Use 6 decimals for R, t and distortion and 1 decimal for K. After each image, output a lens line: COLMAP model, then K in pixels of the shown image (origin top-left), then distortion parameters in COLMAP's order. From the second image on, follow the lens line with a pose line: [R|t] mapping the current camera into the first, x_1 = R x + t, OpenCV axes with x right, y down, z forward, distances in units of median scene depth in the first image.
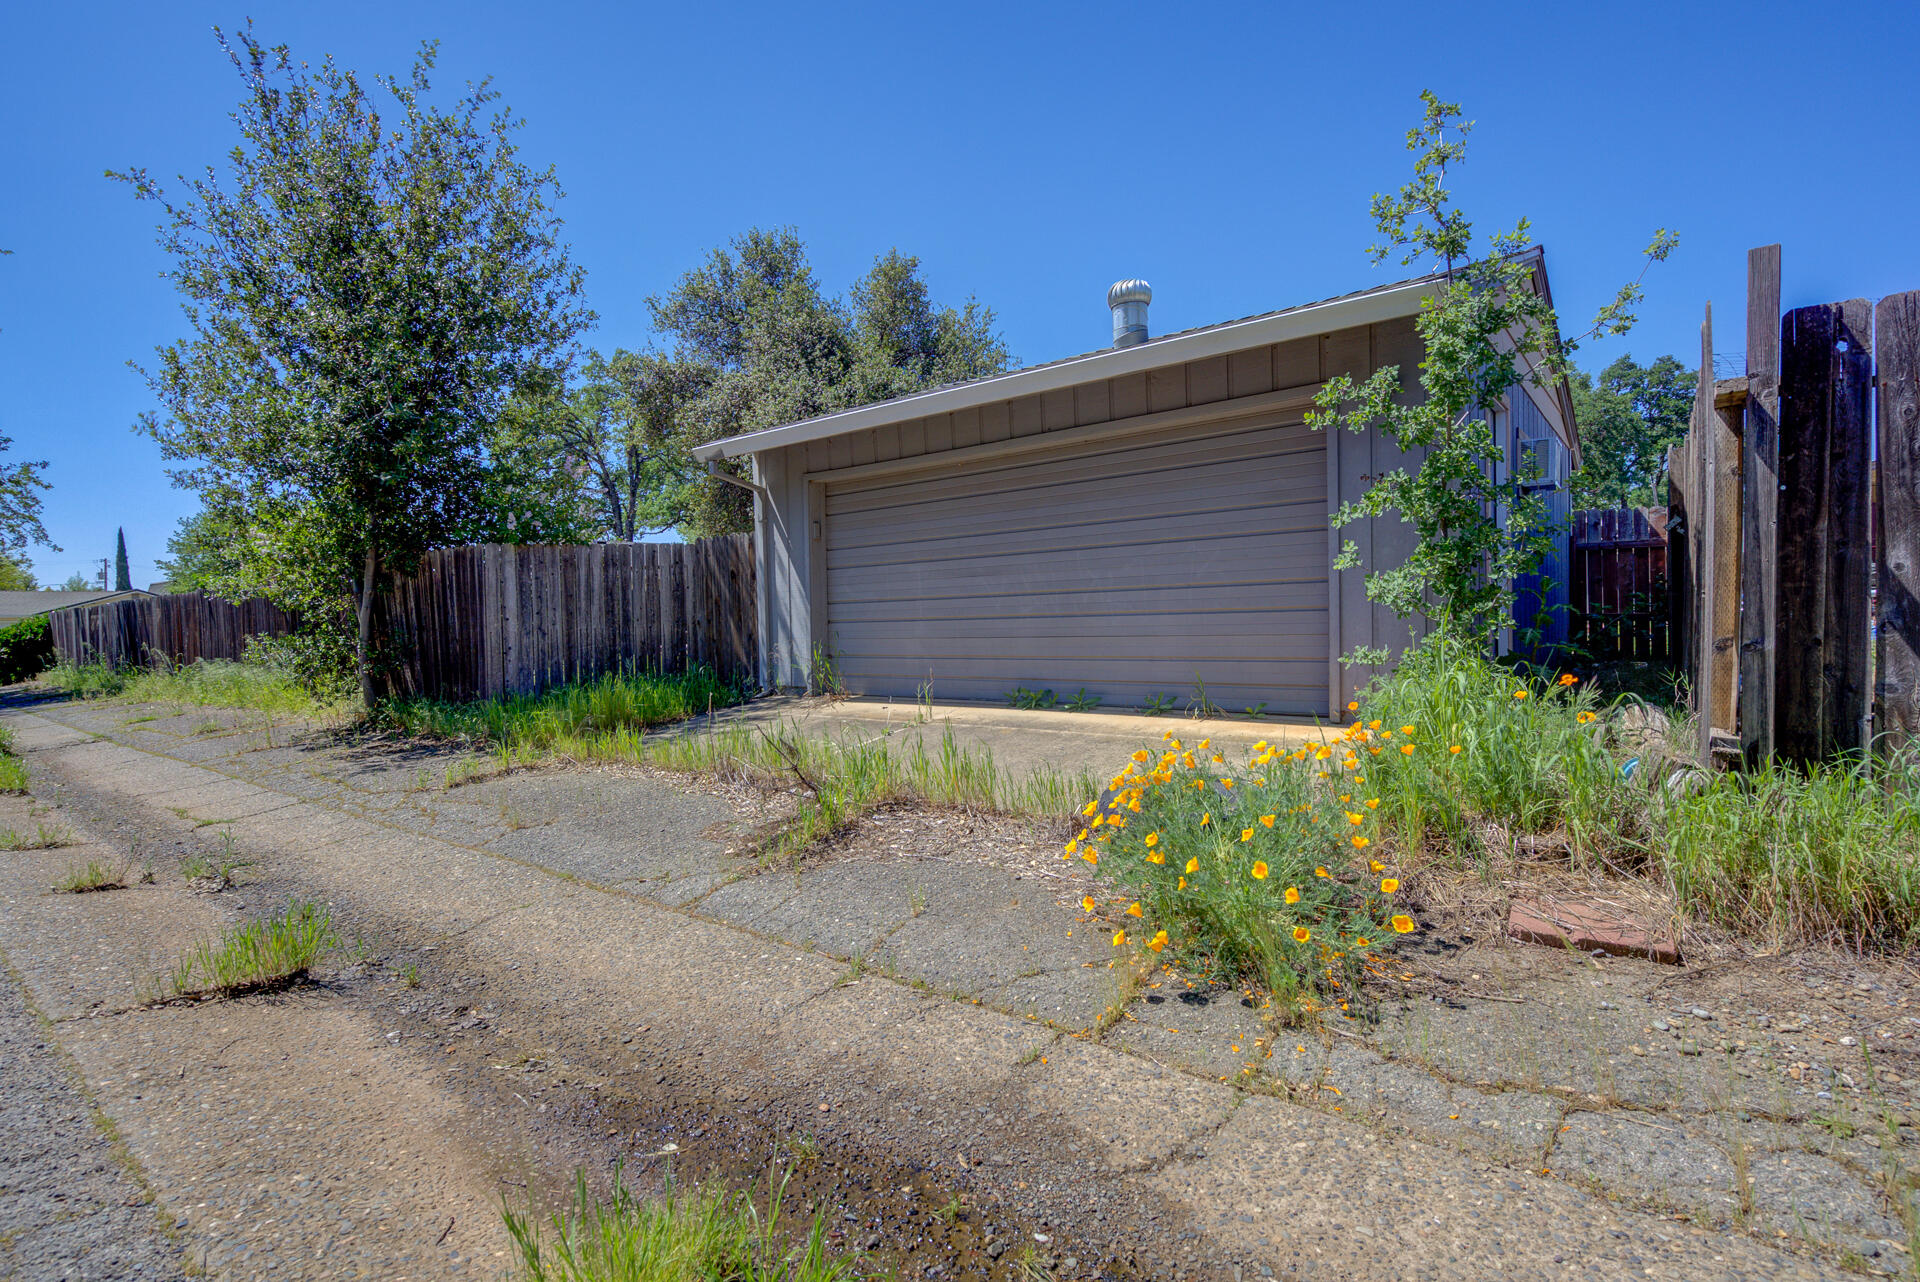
lens RADIAL K [[913.1, 0, 960.0], [0, 913.1, 641.0], [0, 0, 1]] dist [-0.000128, -0.001098]
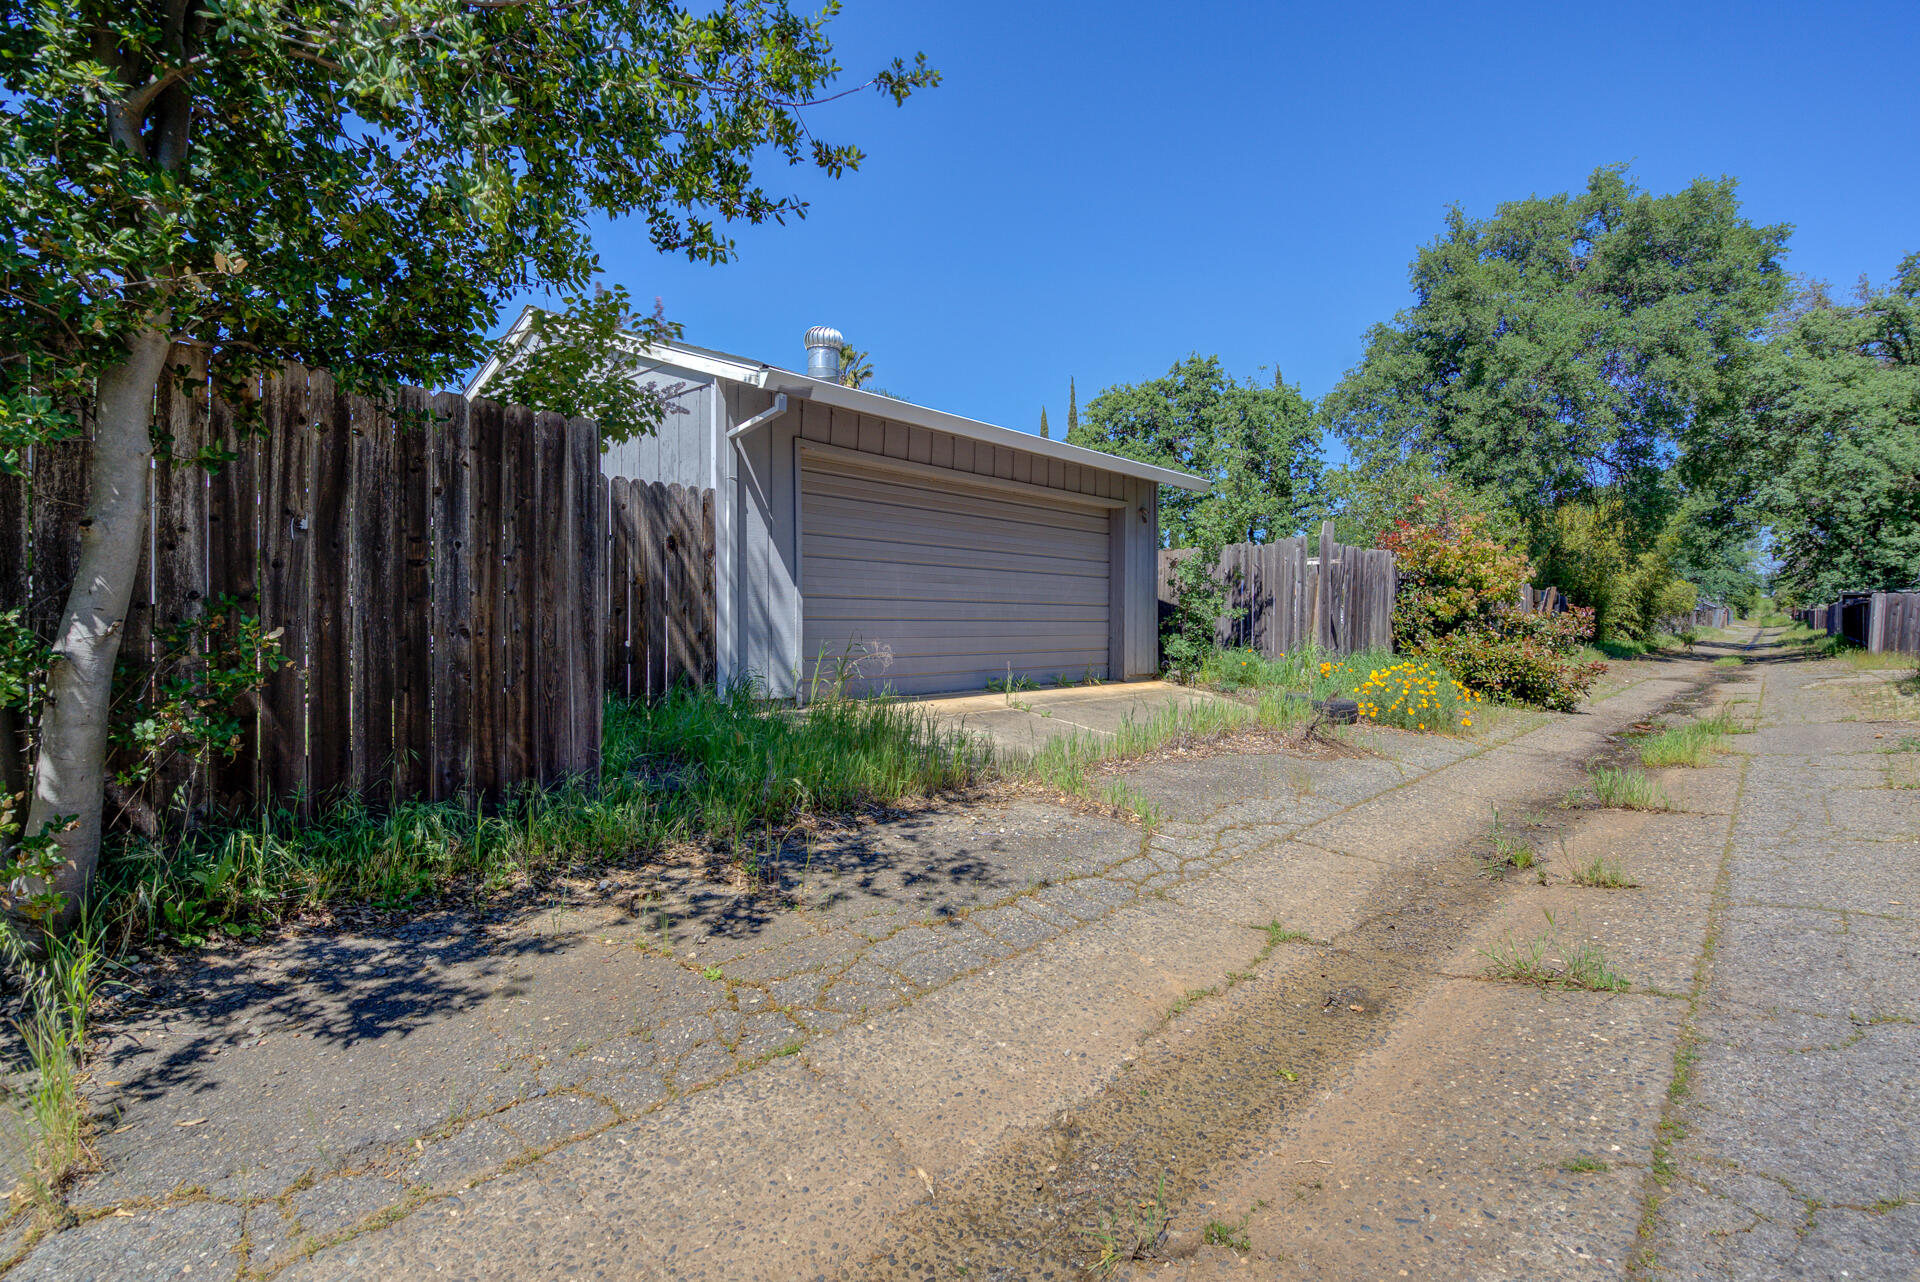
lens RADIAL K [[913.1, 0, 960.0], [0, 913.1, 641.0], [0, 0, 1]] dist [-0.000128, -0.001098]
pose [[0.052995, 0.009075, 0.998554, -1.072508], [0.017177, 0.999802, -0.009998, 0.012471], [-0.998447, 0.017682, 0.052829, 0.889278]]
